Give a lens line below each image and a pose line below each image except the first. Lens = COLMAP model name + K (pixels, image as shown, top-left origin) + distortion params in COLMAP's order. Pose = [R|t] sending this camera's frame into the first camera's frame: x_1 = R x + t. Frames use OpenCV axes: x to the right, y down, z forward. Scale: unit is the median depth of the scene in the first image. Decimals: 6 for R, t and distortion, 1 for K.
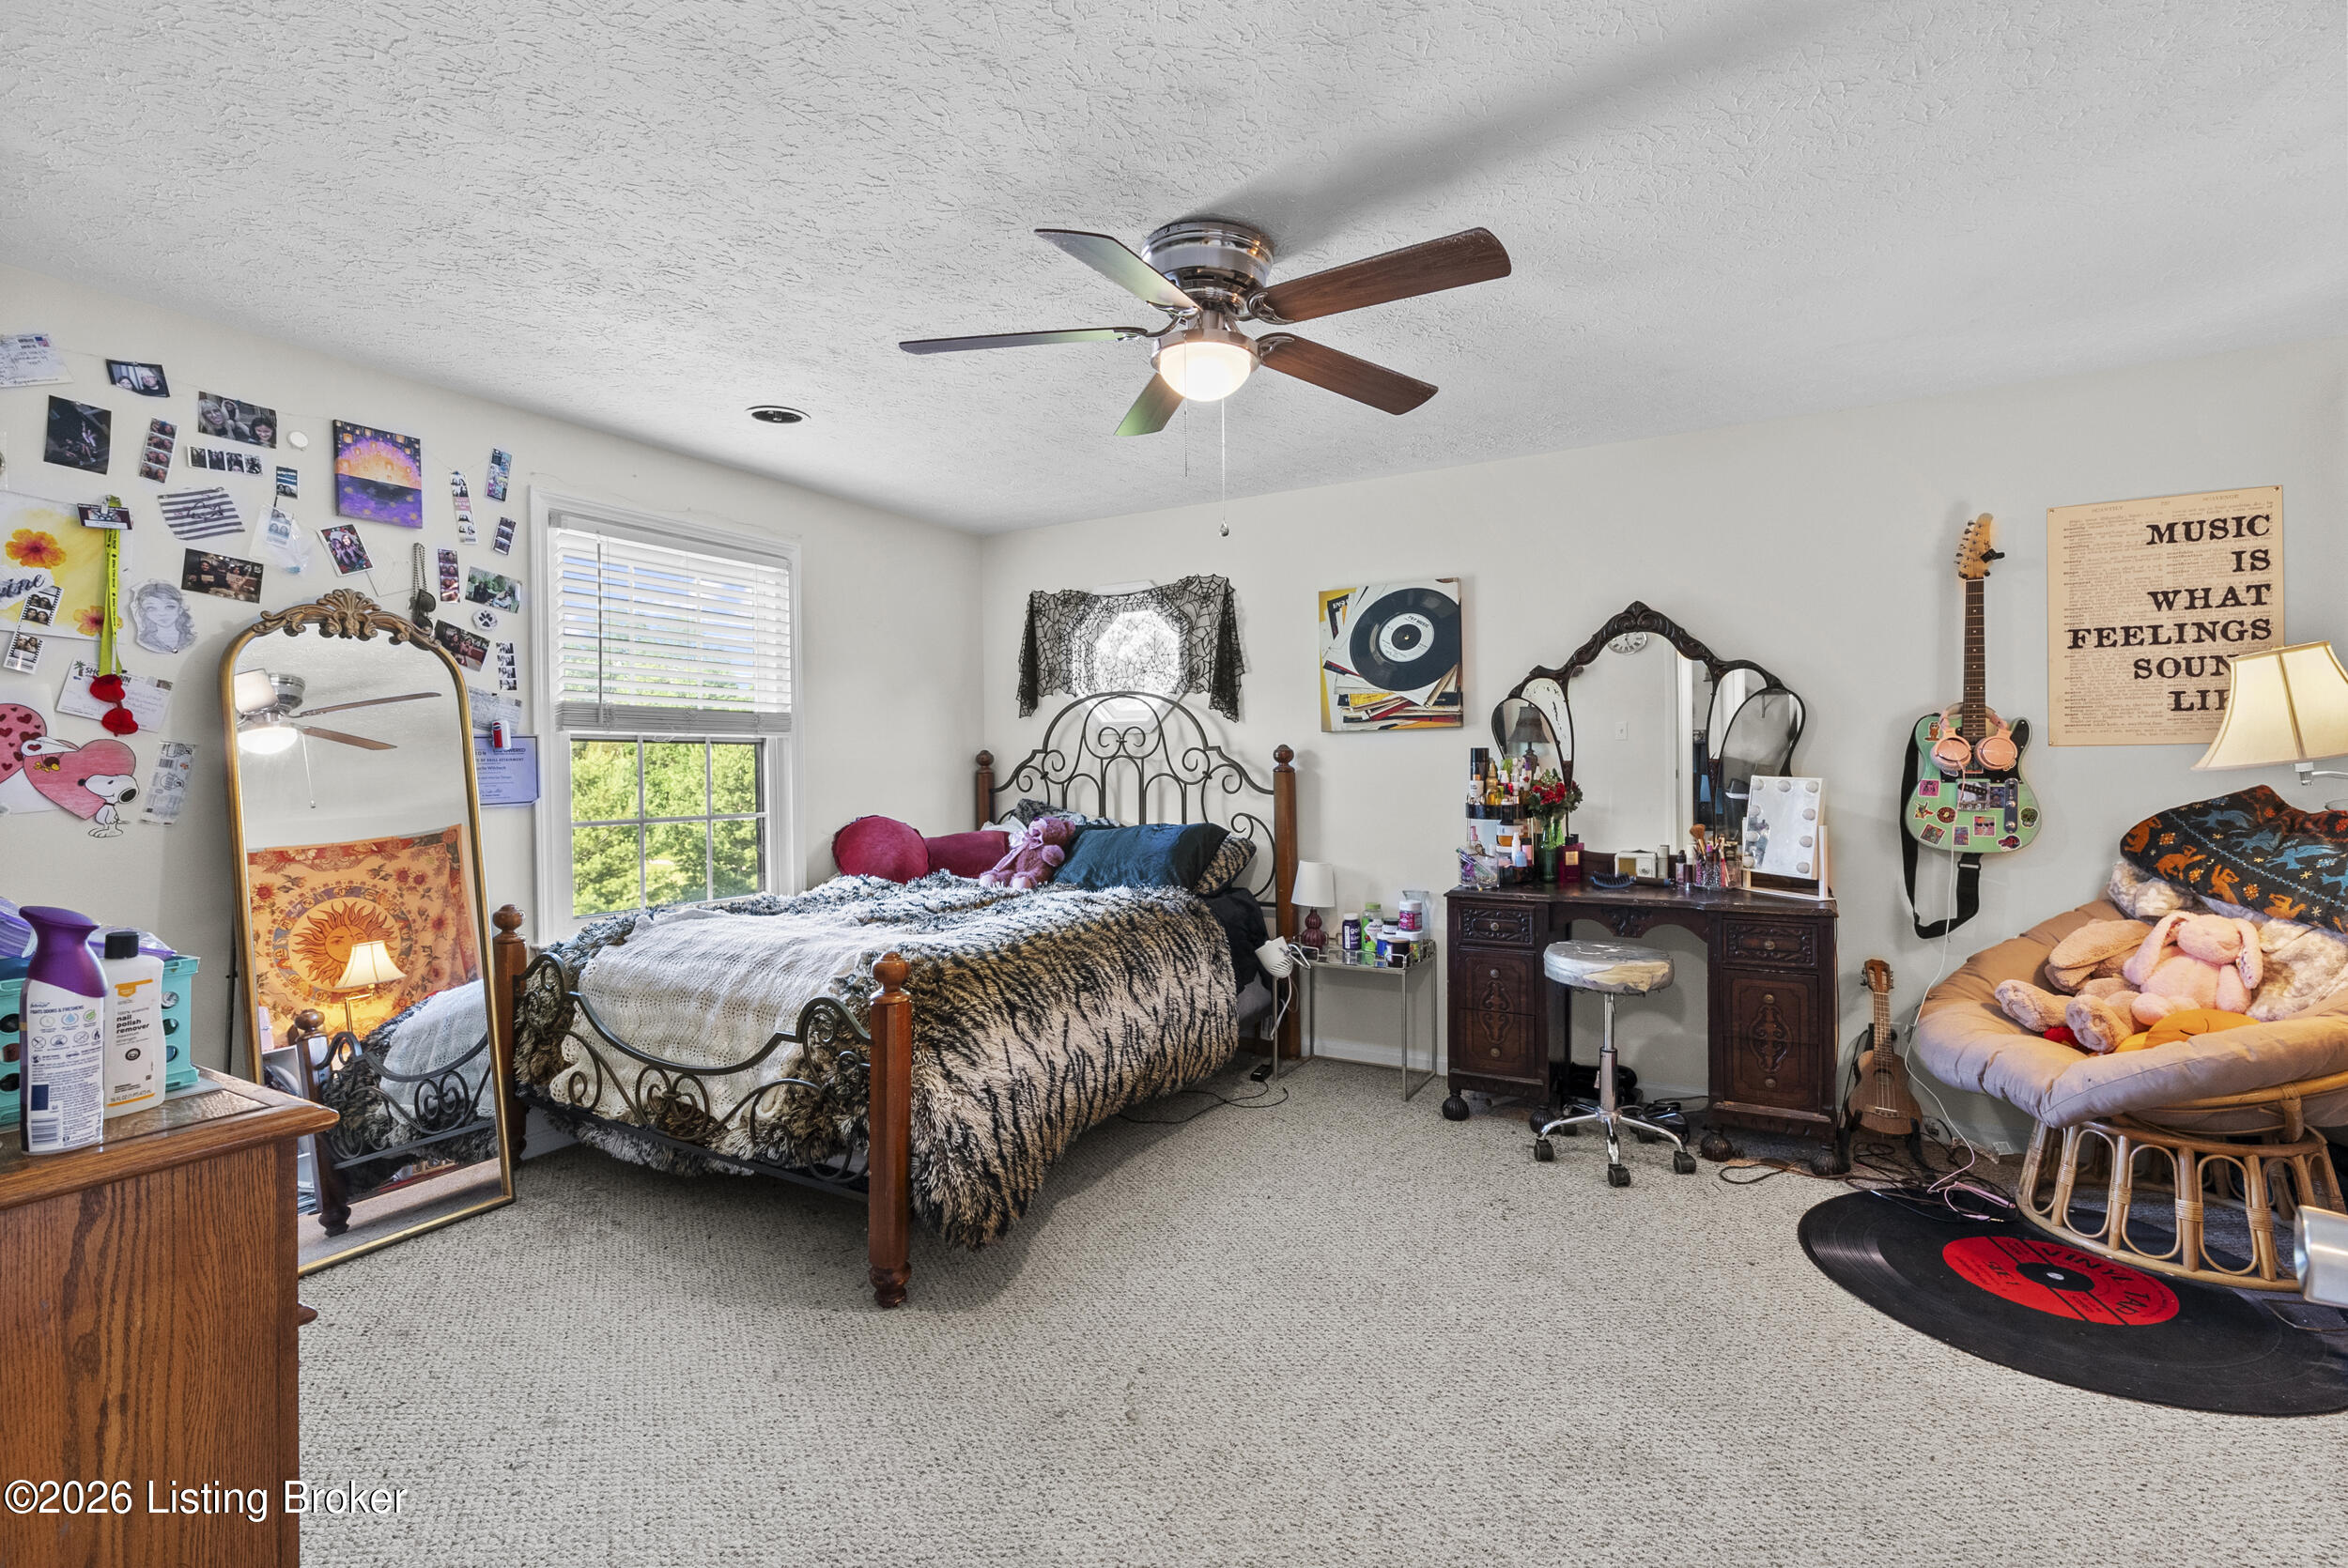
lens RADIAL K [[1062.6, 0, 1175.9], [0, 1062.6, 779.1], [0, 0, 1]] dist [0.004940, 0.000391]
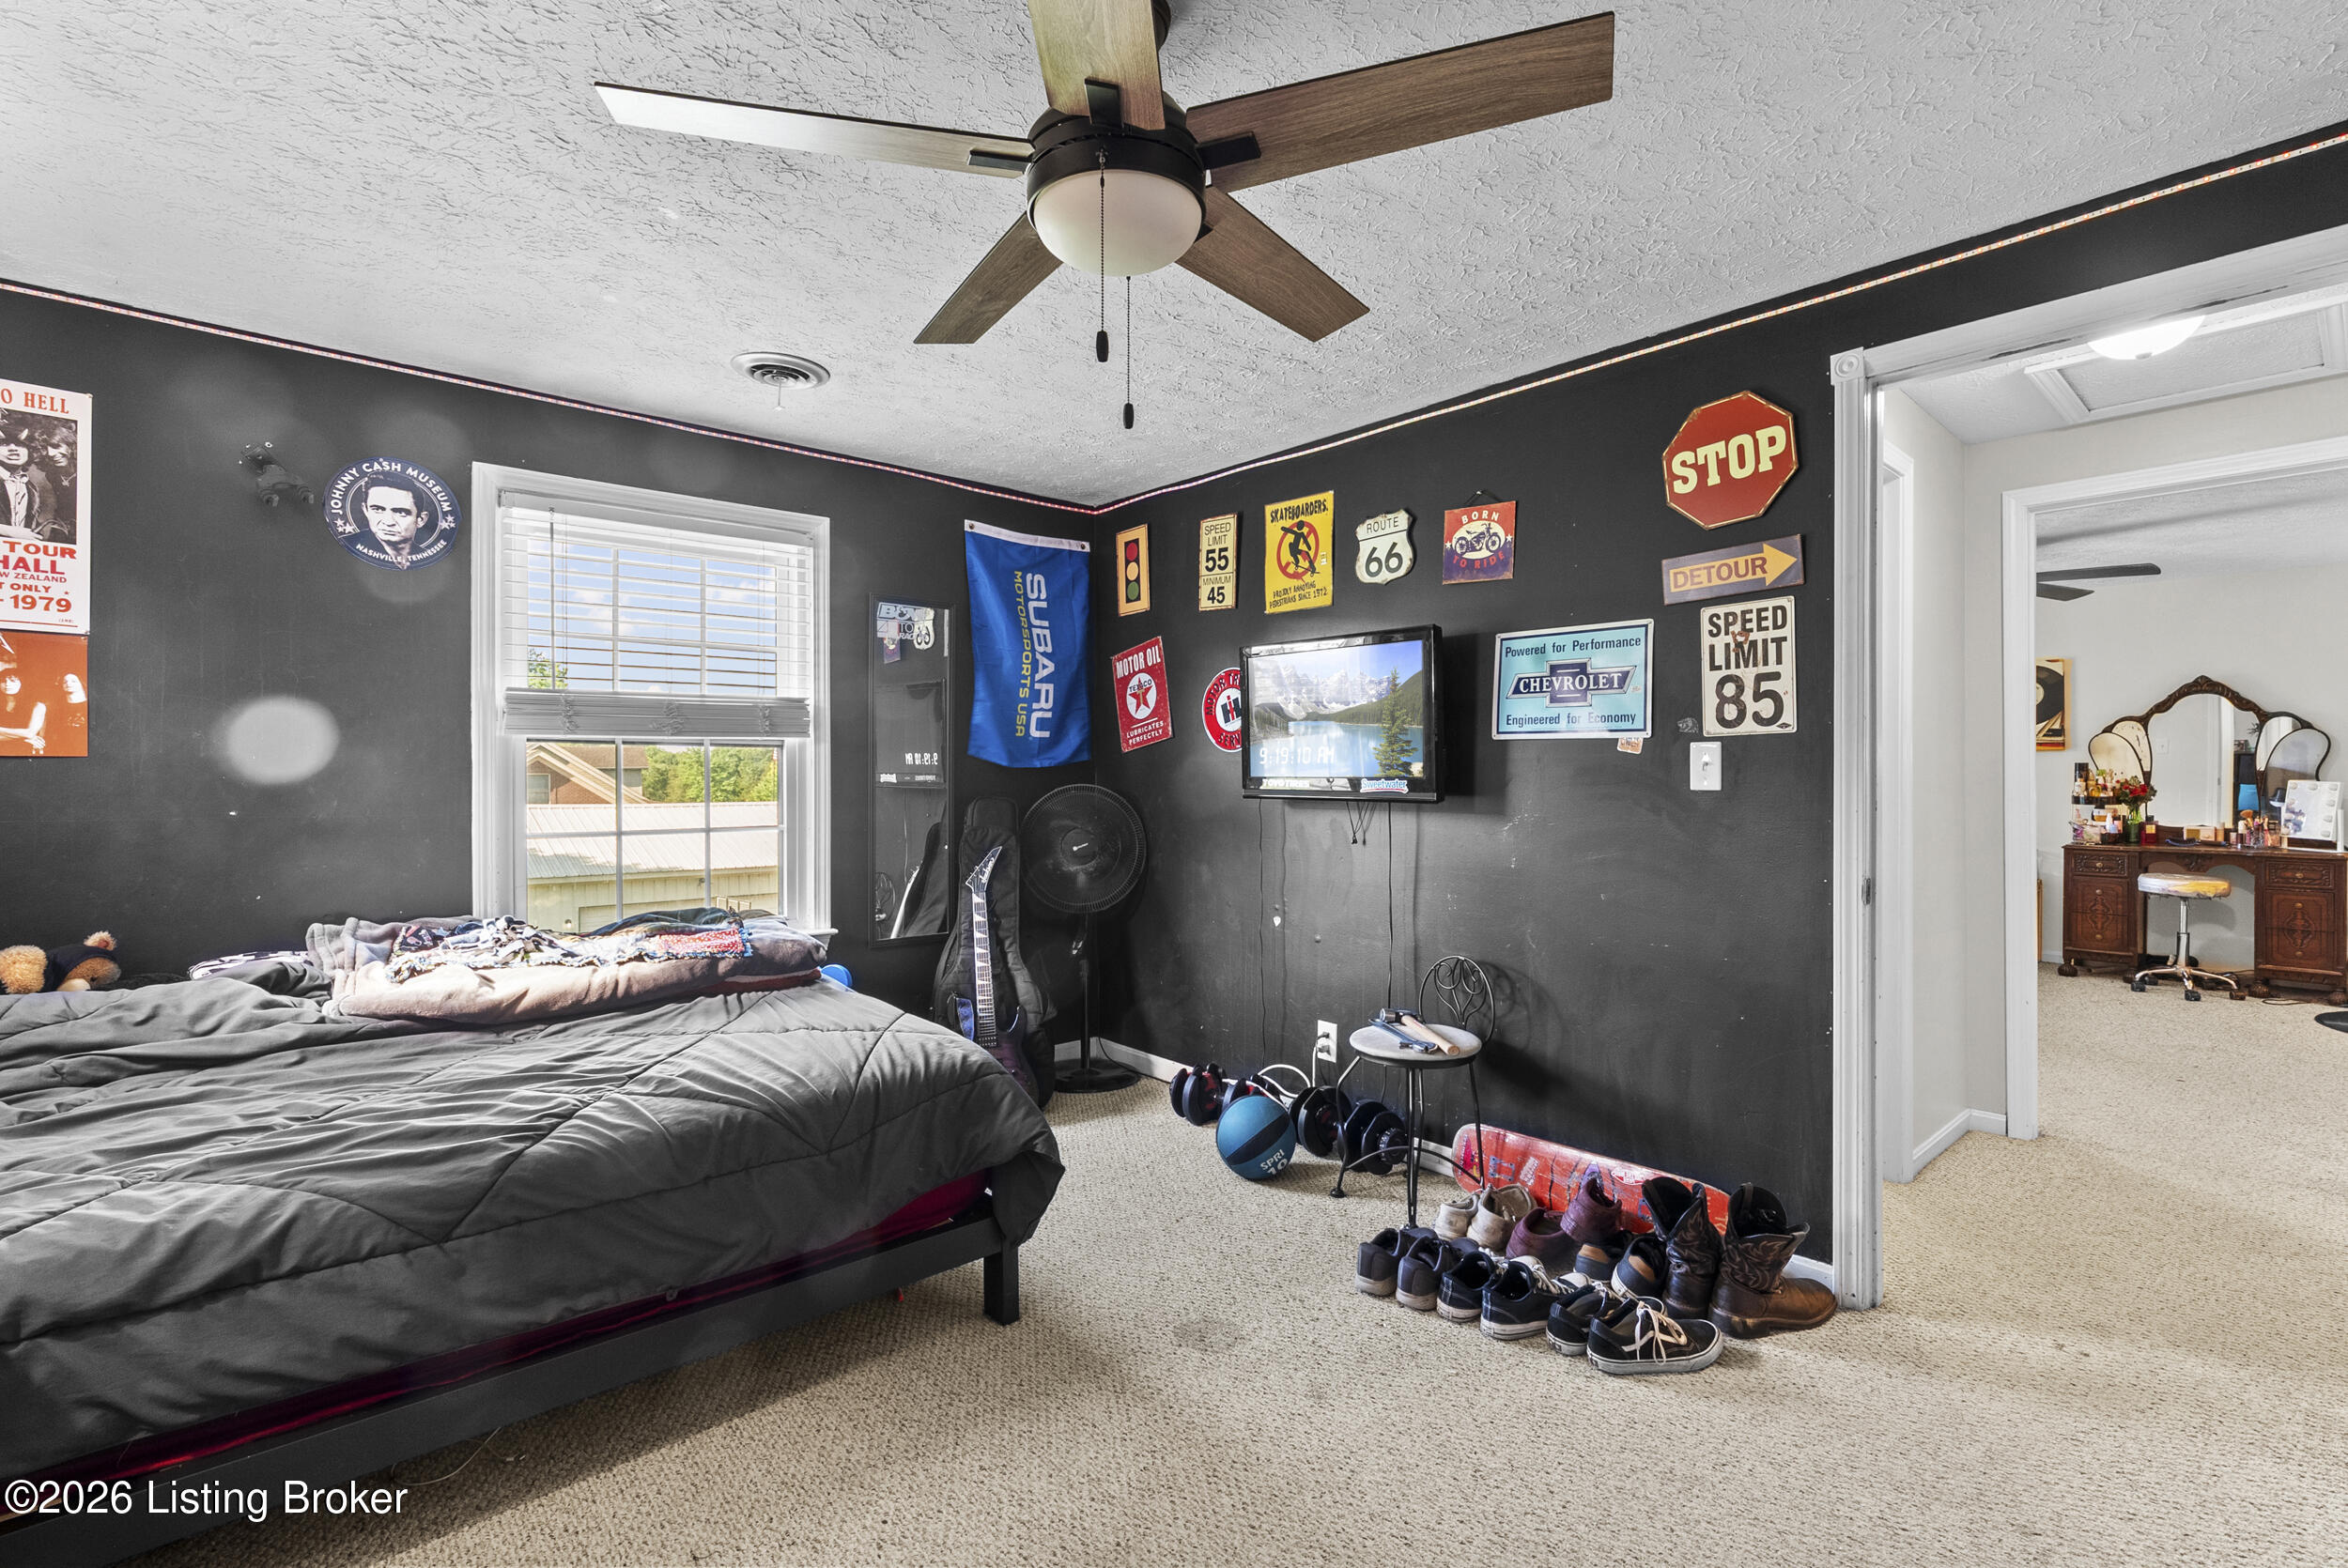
lens RADIAL K [[1062.6, 0, 1169.3], [0, 1062.6, 780.0], [0, 0, 1]] dist [0.004940, 0.000391]
pose [[0.948297, 0.007223, -0.317303, -0.583210], [-0.005417, 0.999964, 0.006576, -0.005626], [0.317339, -0.004517, 0.948302, -1.128818]]
